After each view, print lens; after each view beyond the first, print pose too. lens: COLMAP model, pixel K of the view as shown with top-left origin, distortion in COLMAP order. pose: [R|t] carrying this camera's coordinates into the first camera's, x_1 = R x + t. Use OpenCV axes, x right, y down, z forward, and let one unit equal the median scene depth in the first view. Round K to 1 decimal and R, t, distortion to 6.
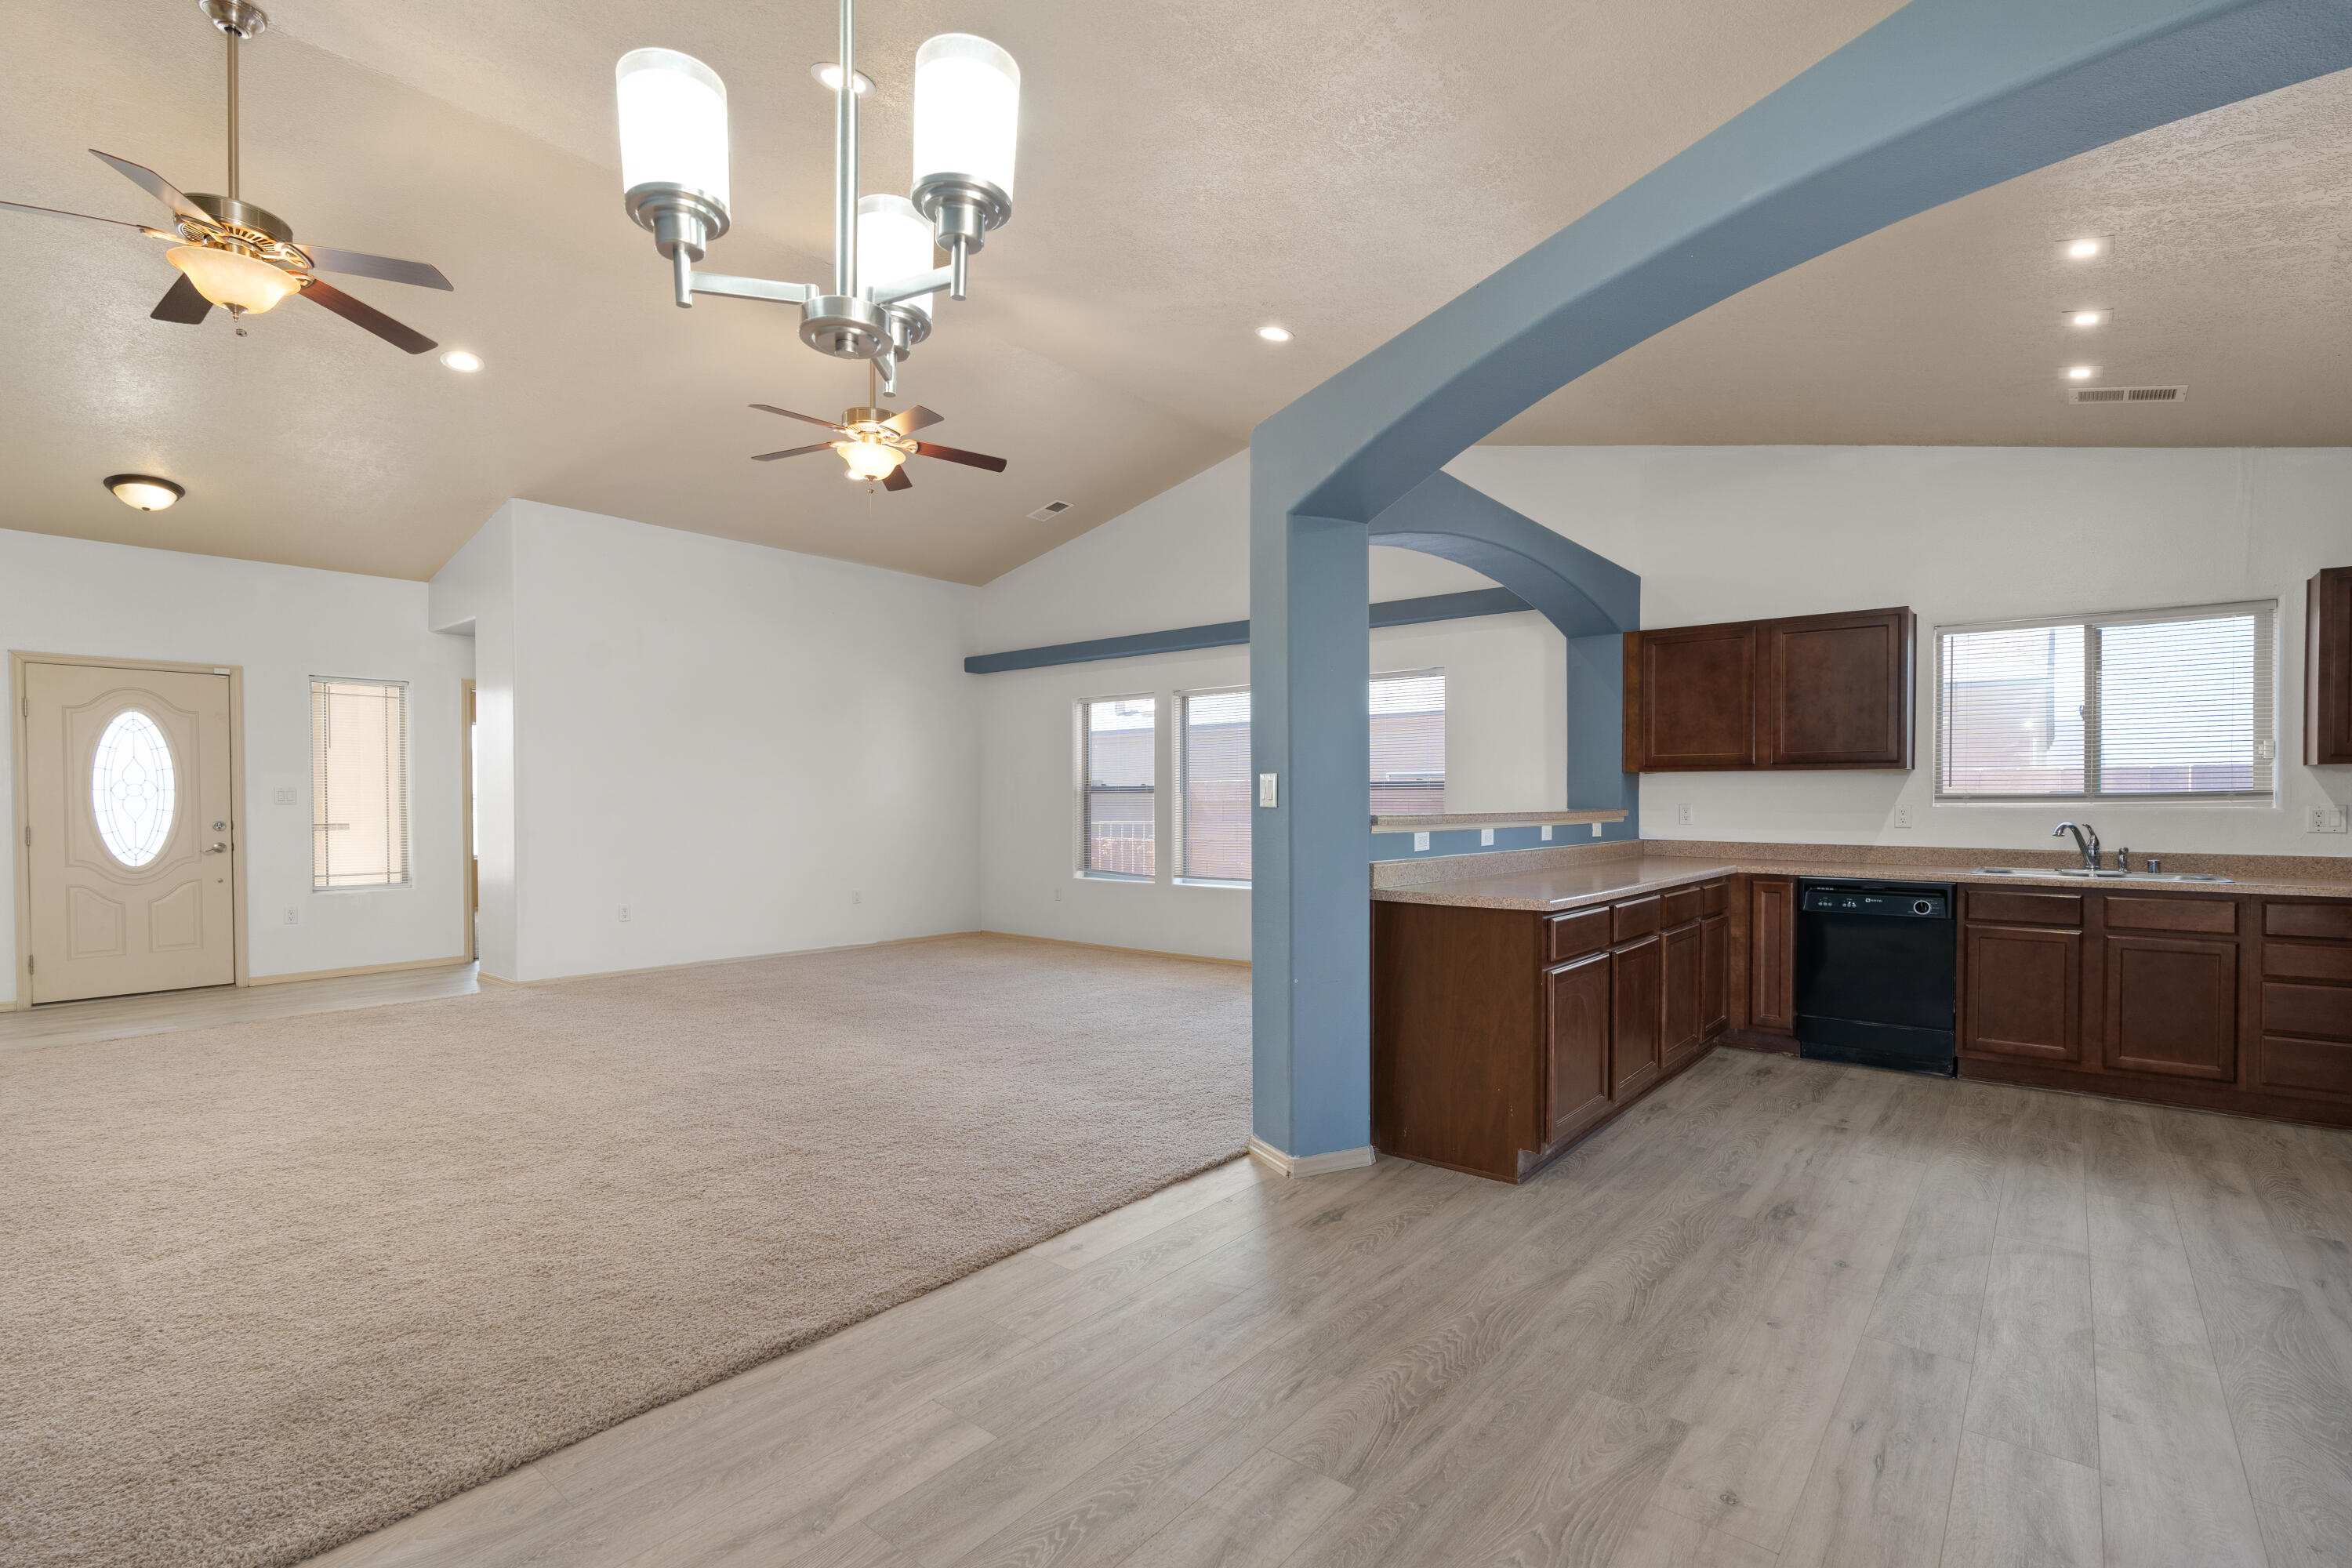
lens RADIAL K [[1079.1, 0, 1174.0], [0, 1079.1, 821.3], [0, 0, 1]] dist [-0.005399, 0.002329]
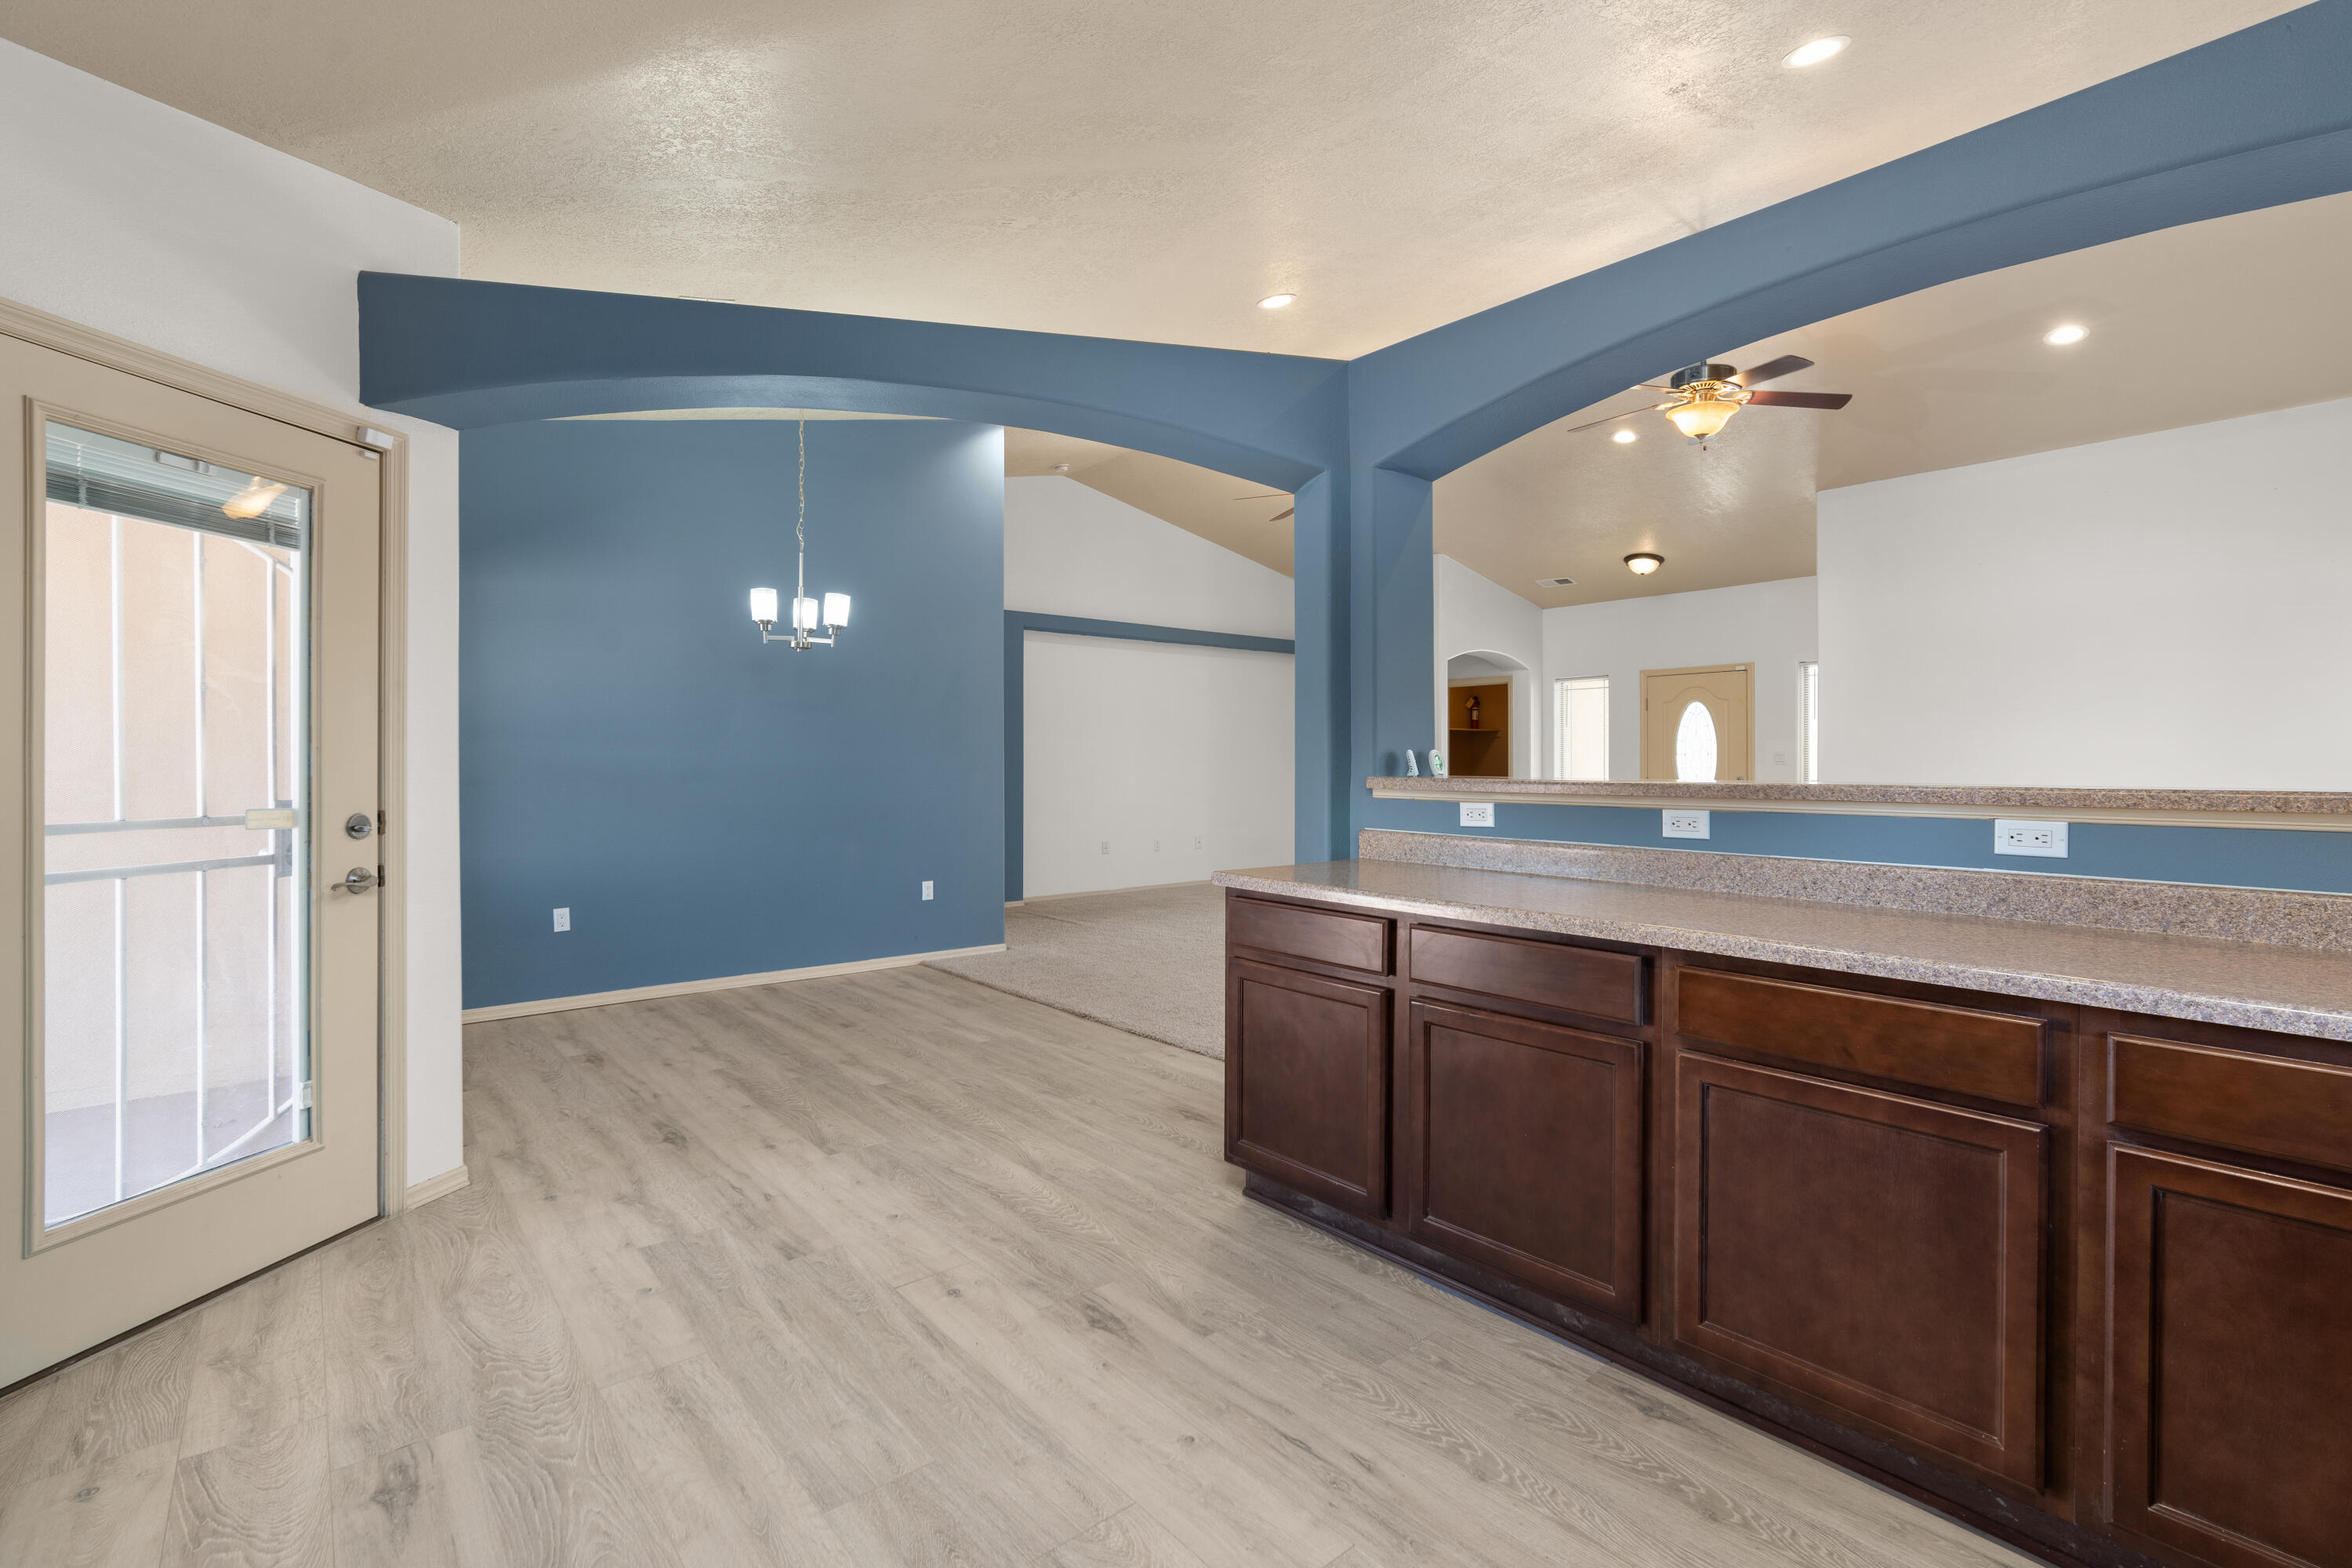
lens RADIAL K [[1079.1, 0, 1198.1], [0, 1079.1, 770.0], [0, 0, 1]] dist [-0.005399, 0.002329]
pose [[-0.178388, 0.007227, -0.983934, 1.405151], [-0.017505, 0.999791, 0.010517, -0.023898], [0.983805, 0.019100, -0.178224, 1.308501]]
